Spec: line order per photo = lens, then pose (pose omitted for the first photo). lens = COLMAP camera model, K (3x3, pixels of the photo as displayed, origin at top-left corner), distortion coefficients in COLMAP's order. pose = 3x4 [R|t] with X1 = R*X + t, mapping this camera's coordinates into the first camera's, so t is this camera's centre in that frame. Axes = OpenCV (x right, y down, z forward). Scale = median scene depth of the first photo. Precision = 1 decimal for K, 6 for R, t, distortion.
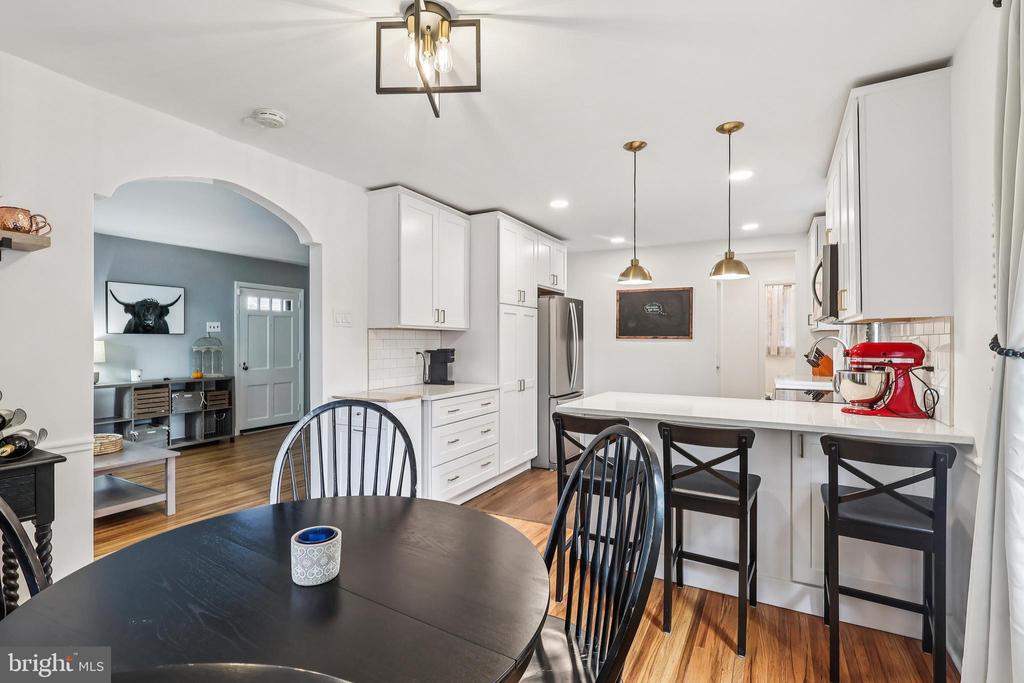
lens RADIAL K [[476.5, 0, 513.3], [0, 476.5, 340.9], [0, 0, 1]] dist [-0.002079, 0.000585]
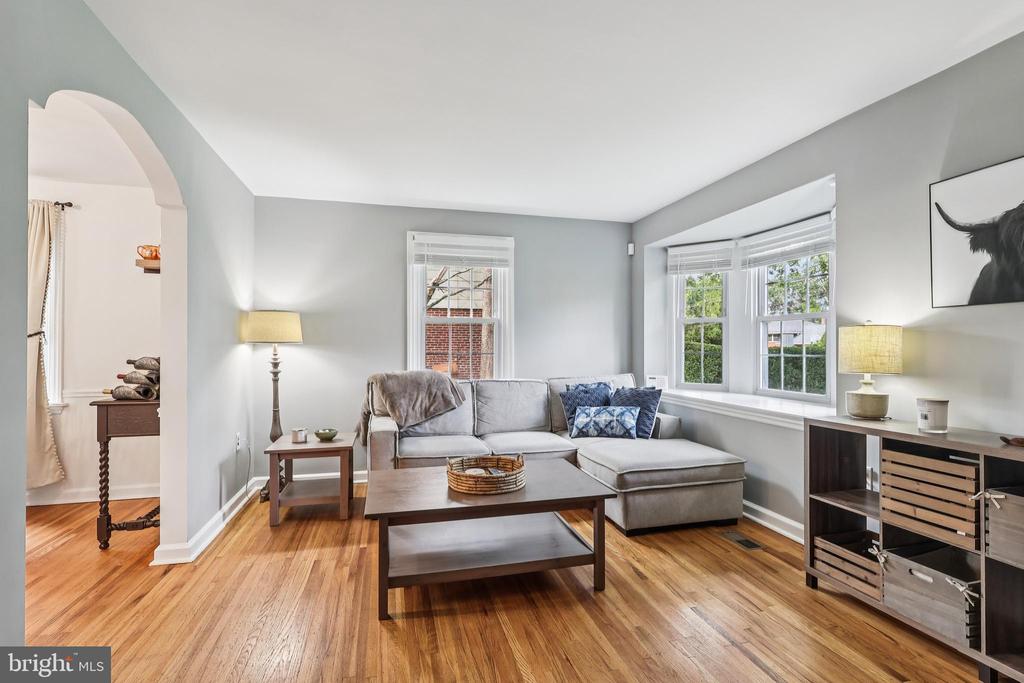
lens RADIAL K [[491.0, 0, 511.2], [0, 491.0, 343.3], [0, 0, 1]] dist [-0.000523, 0.000013]
pose [[-0.728096, -0.006216, -0.685447, -0.257527], [0.000462, 0.999954, -0.009558, 0.018139], [0.685475, -0.007276, -0.728059, 0.969308]]
